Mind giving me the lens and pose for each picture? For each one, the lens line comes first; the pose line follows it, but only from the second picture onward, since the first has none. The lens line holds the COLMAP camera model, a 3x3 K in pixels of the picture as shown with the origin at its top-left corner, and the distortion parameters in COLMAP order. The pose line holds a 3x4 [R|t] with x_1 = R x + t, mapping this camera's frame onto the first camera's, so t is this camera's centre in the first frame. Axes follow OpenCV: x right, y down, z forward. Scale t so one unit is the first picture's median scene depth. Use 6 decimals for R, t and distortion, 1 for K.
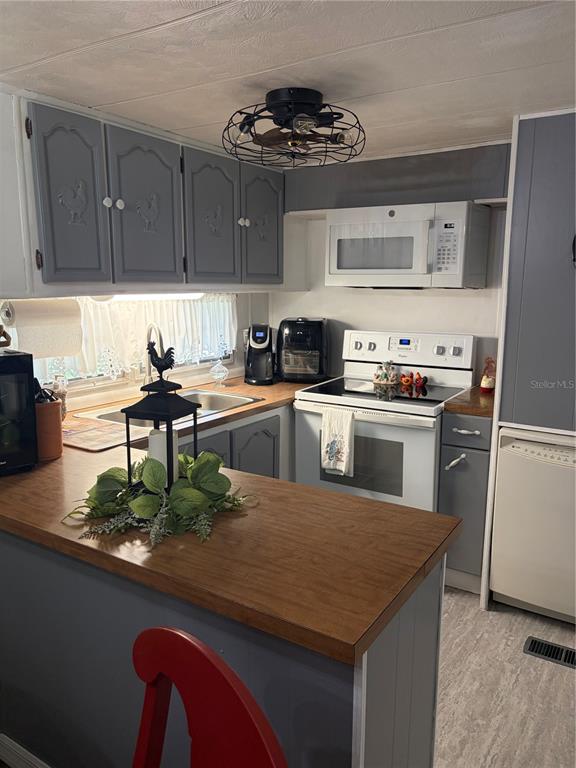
lens RADIAL K [[581.5, 0, 289.0], [0, 581.5, 378.7], [0, 0, 1]] dist [0.067313, -0.001808]
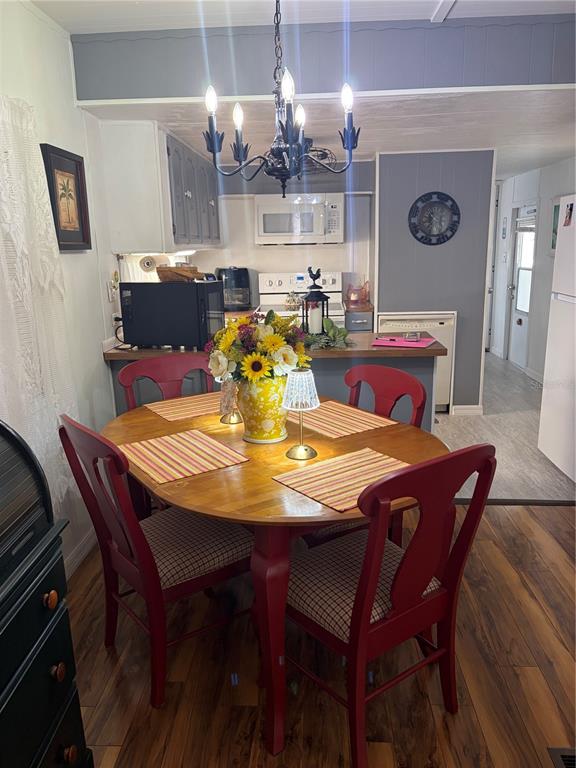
lens RADIAL K [[581.5, 0, 286.8], [0, 581.5, 387.1], [0, 0, 1]] dist [0.067313, -0.001808]
pose [[0.868017, -0.142821, 0.475550, -0.683881], [0.109013, 0.989188, 0.098100, 0.076874], [-0.484419, -0.033312, 0.874201, -0.431401]]
